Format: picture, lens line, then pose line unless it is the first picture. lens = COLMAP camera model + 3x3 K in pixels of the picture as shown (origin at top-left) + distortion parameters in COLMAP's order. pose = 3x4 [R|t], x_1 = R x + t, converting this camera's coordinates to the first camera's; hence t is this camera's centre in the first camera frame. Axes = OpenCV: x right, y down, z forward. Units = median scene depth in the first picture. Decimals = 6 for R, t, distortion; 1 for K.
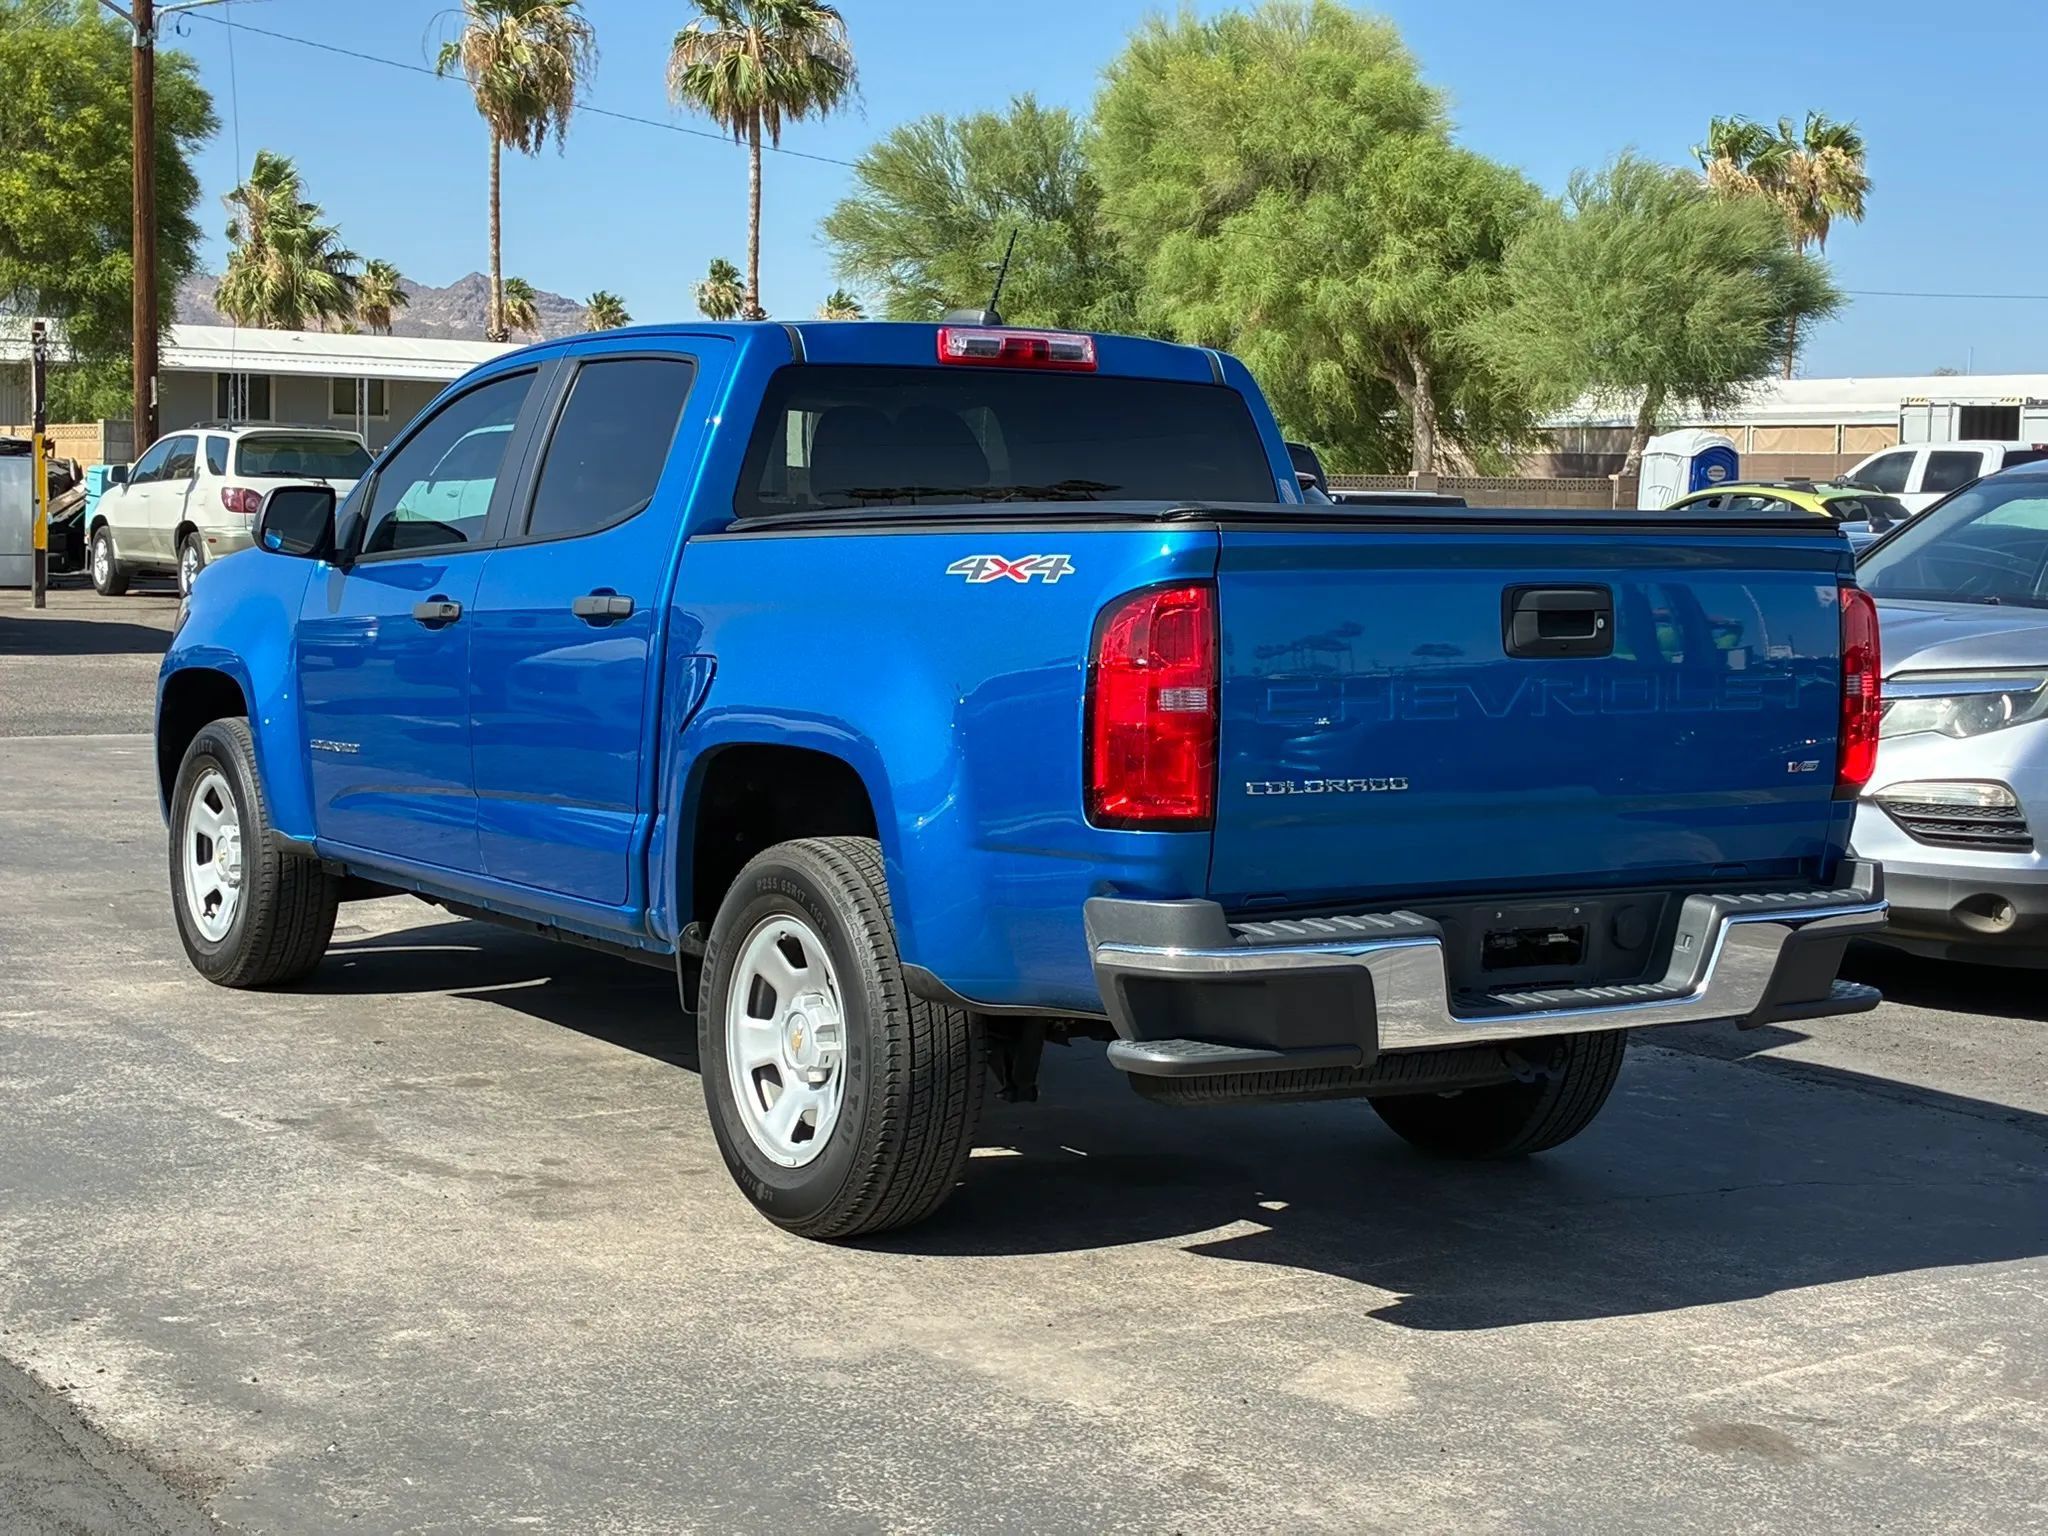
lens RADIAL K [[3069.4, 0, 1024.0], [0, 3069.4, 768.0], [0, 0, 1]] dist [0.231263, -1.089527]
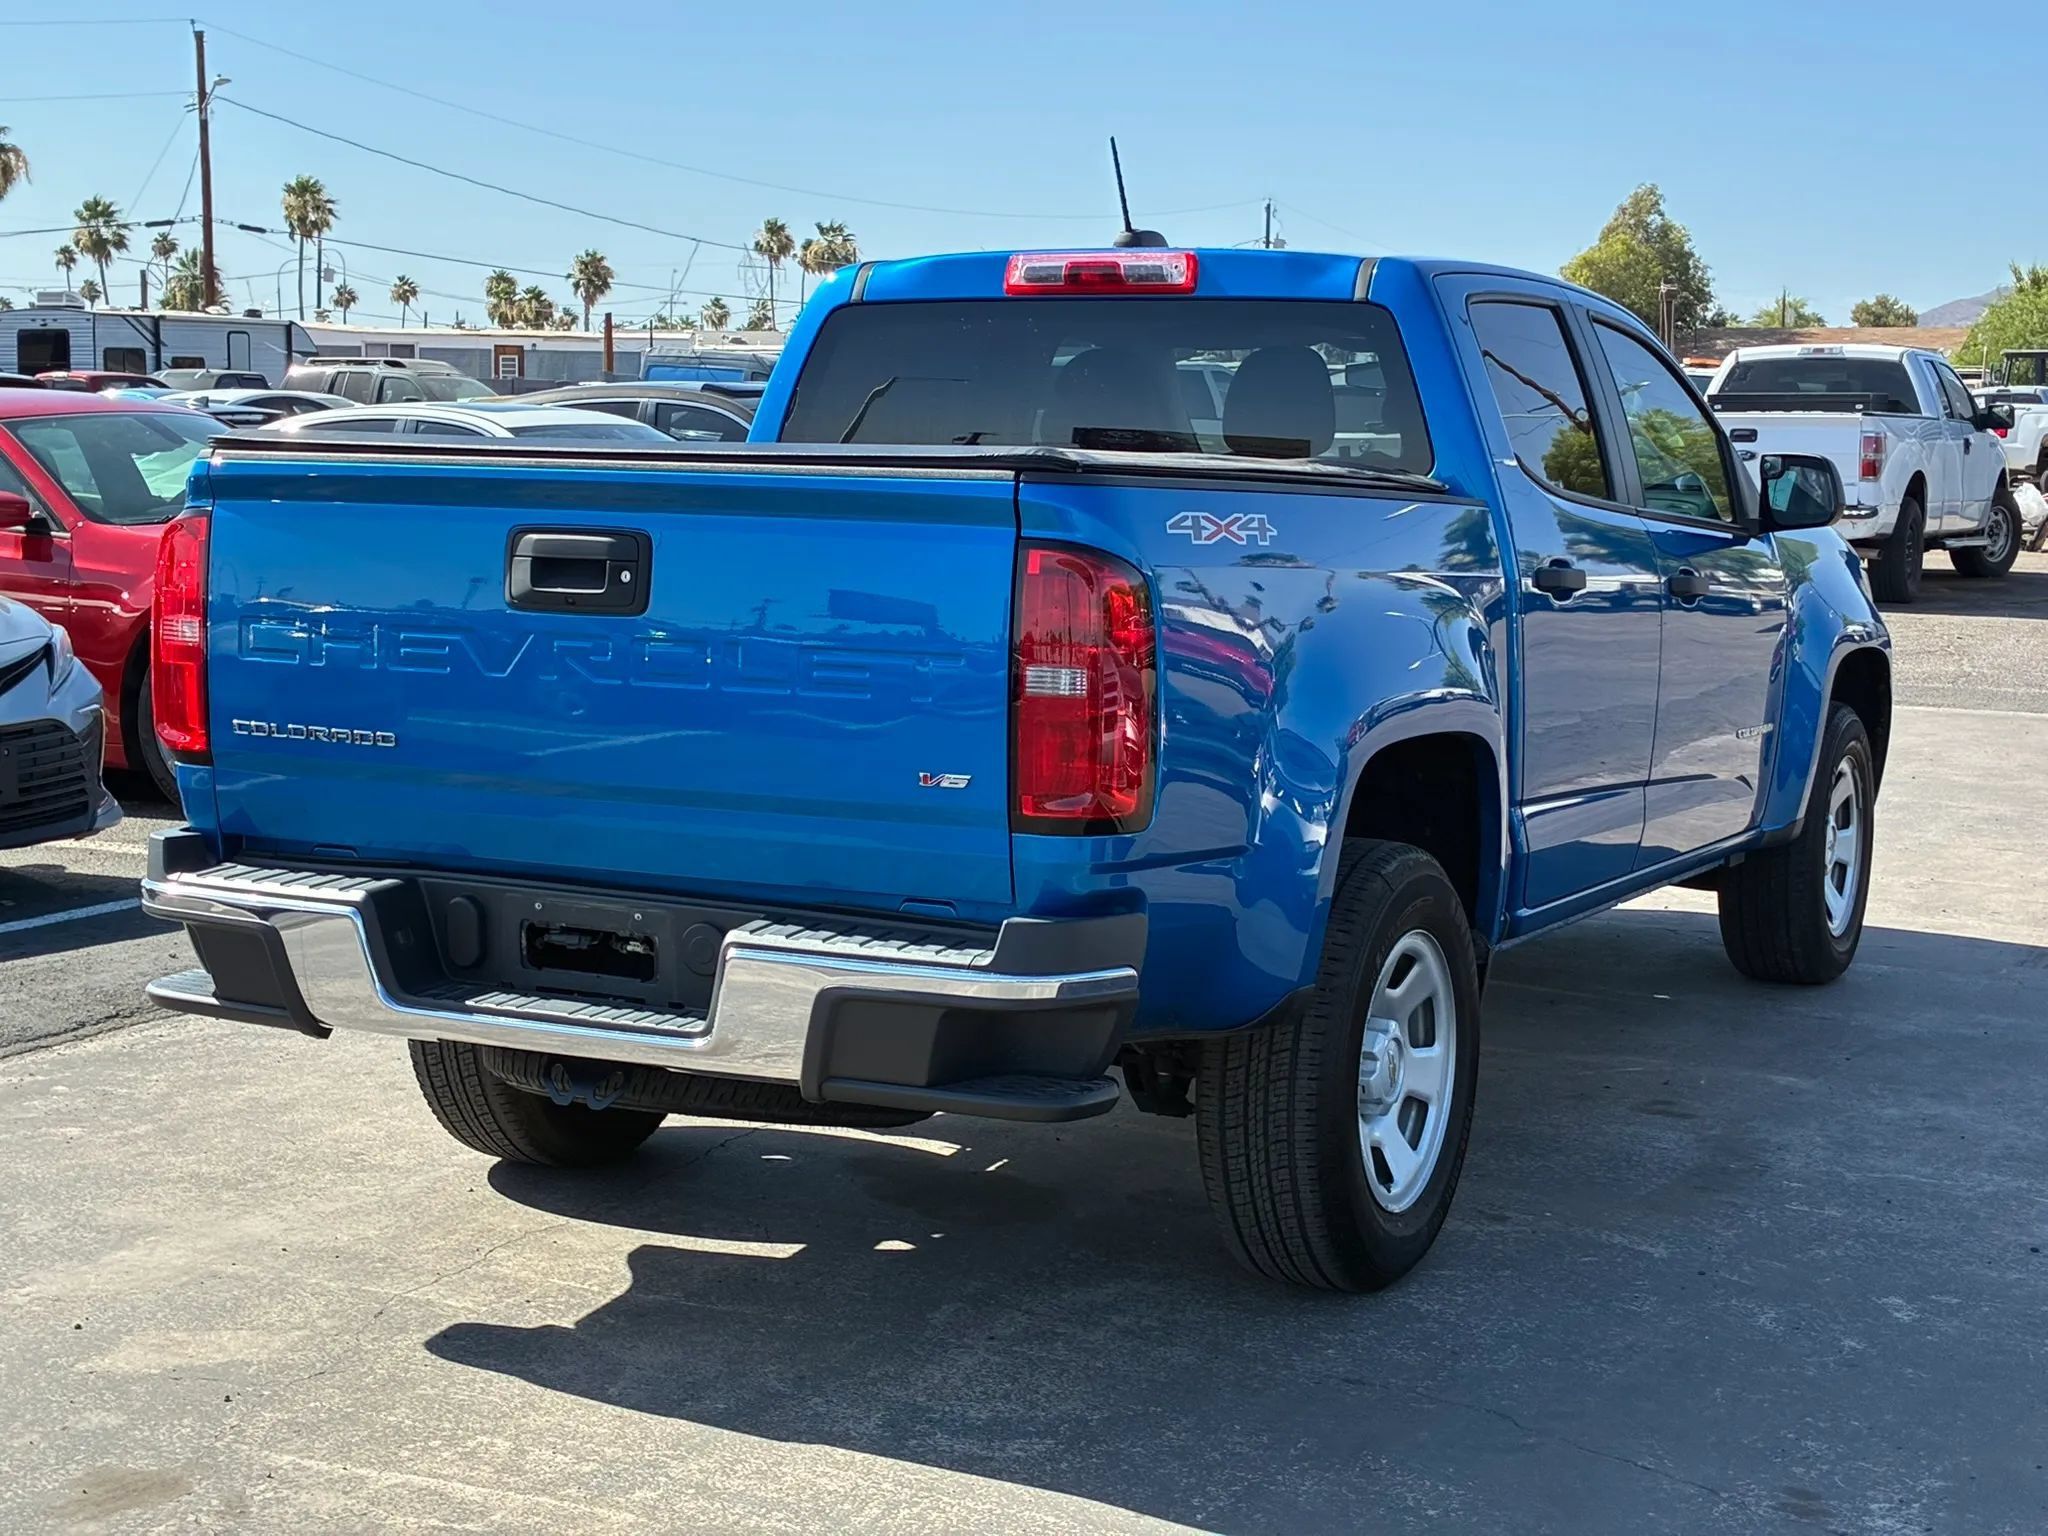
lens RADIAL K [[3069.4, 0, 1024.0], [0, 3069.4, 768.0], [0, 0, 1]] dist [0.231263, -1.089527]
pose [[0.499021, 0.083091, -0.862597, 0.827038], [-0.079611, 0.995579, 0.049845, -0.038741], [0.862925, 0.043799, 0.503429, 0.576388]]
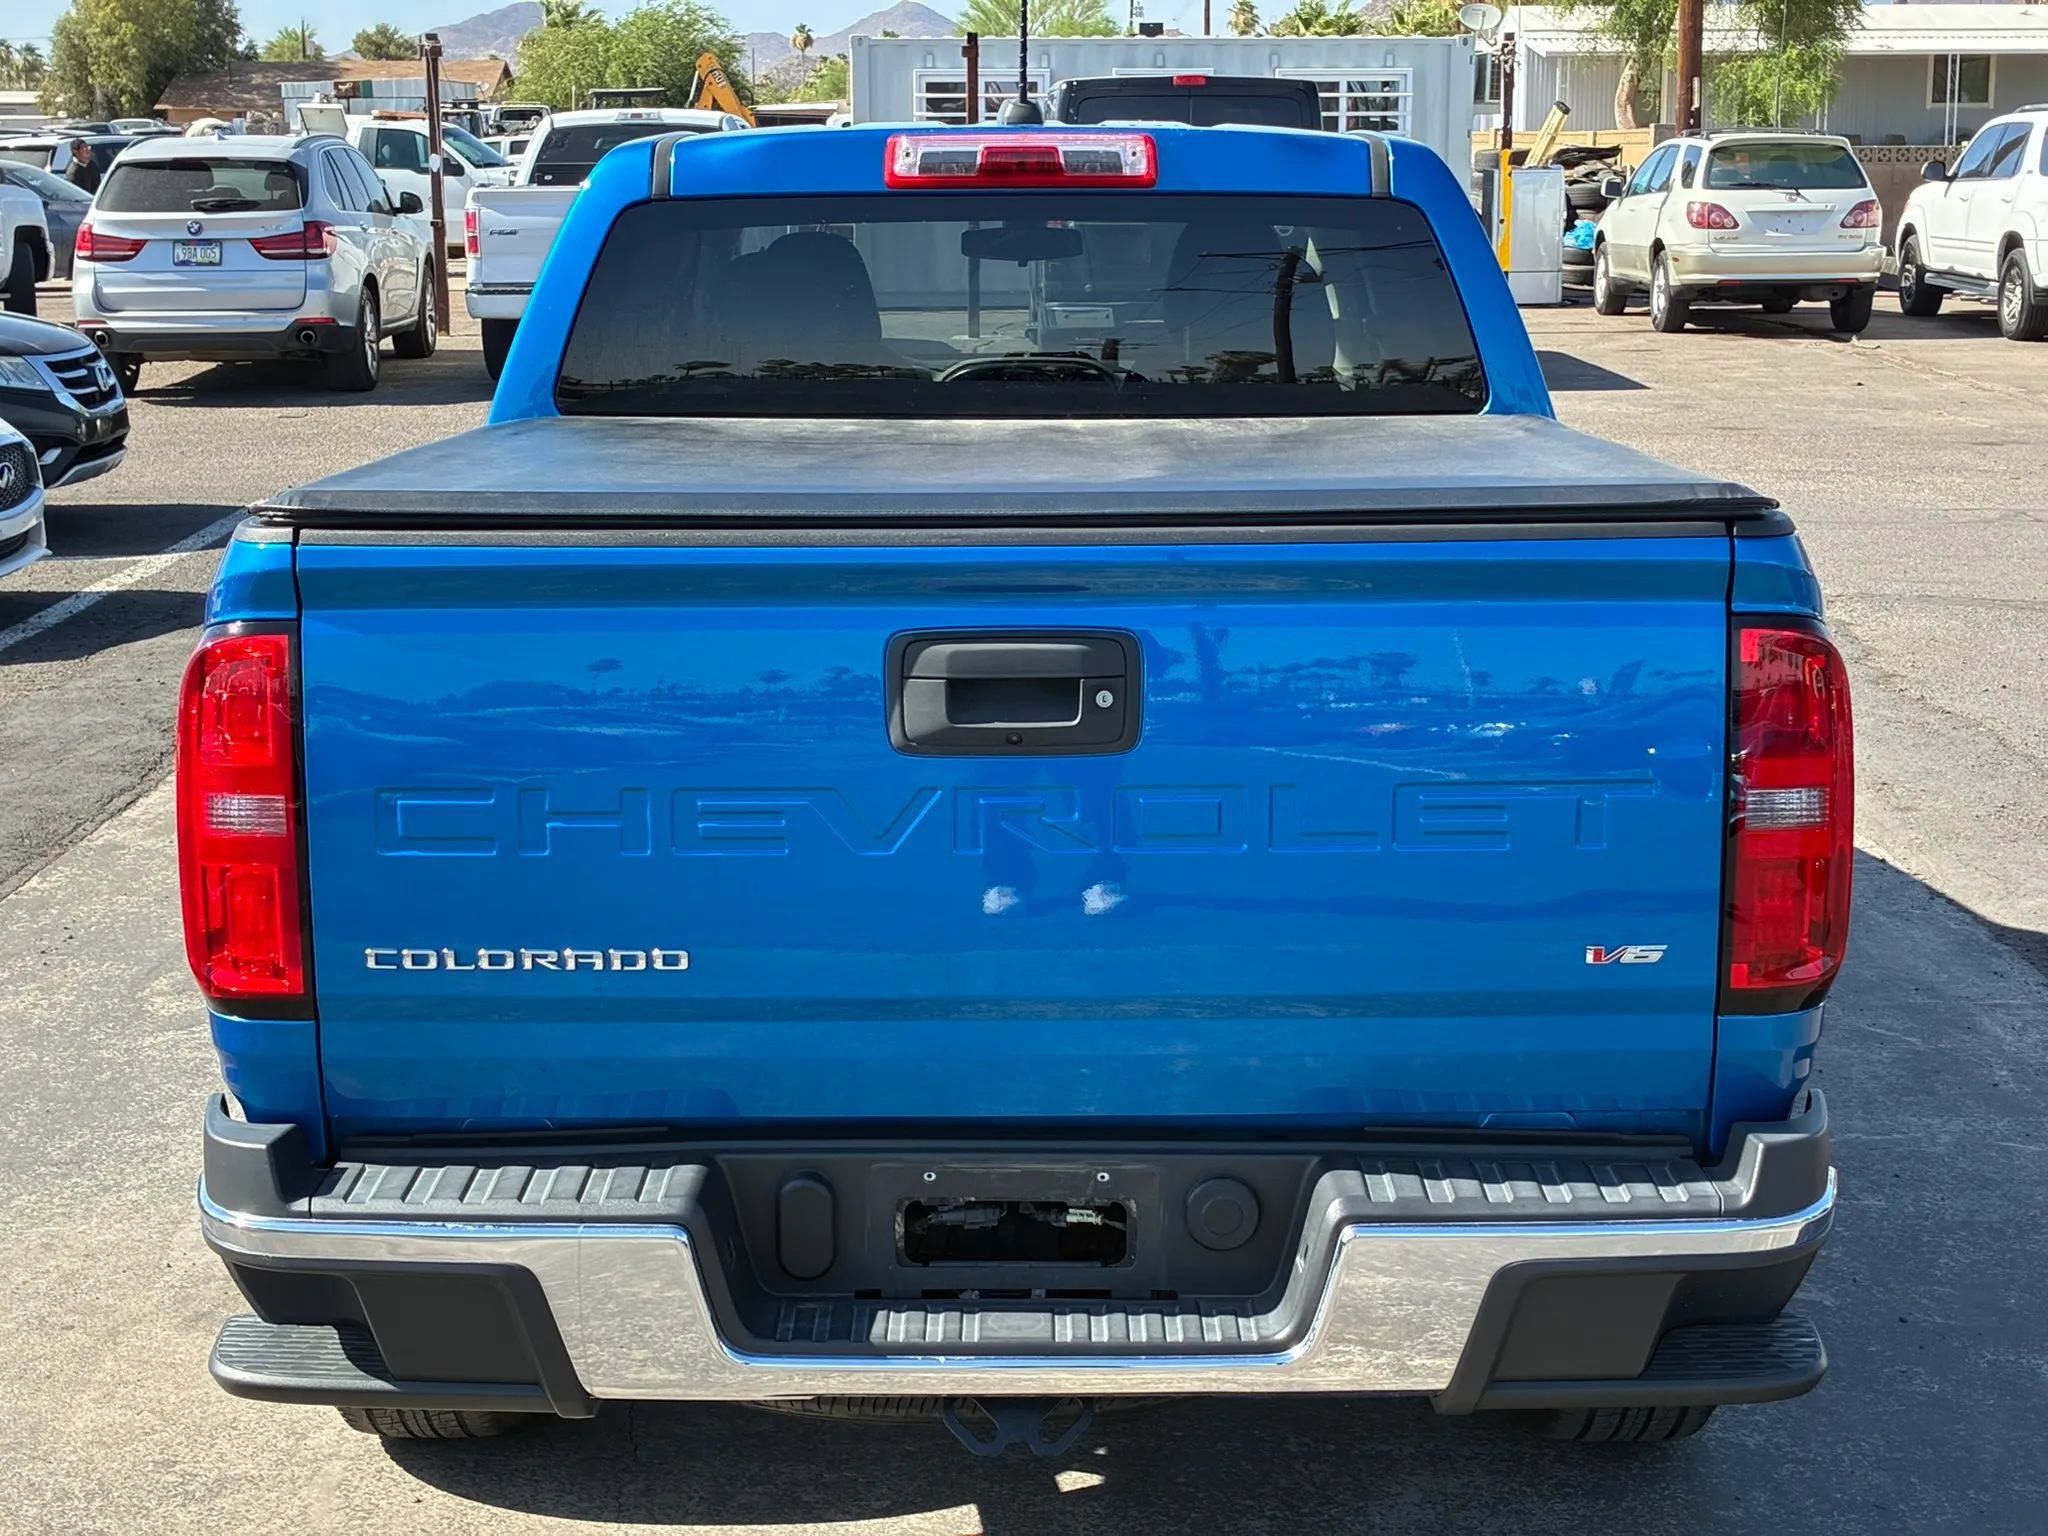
lens RADIAL K [[3070.5, 0, 1012.1], [0, 3070.5, 763.9], [0, 0, 1]] dist [0.212102, -0.991000]
pose [[0.834792, 0.079987, -0.544725, 0.412898], [-0.024542, 0.993813, 0.108320, -0.082069], [0.550019, -0.077056, 0.831590, 0.442017]]
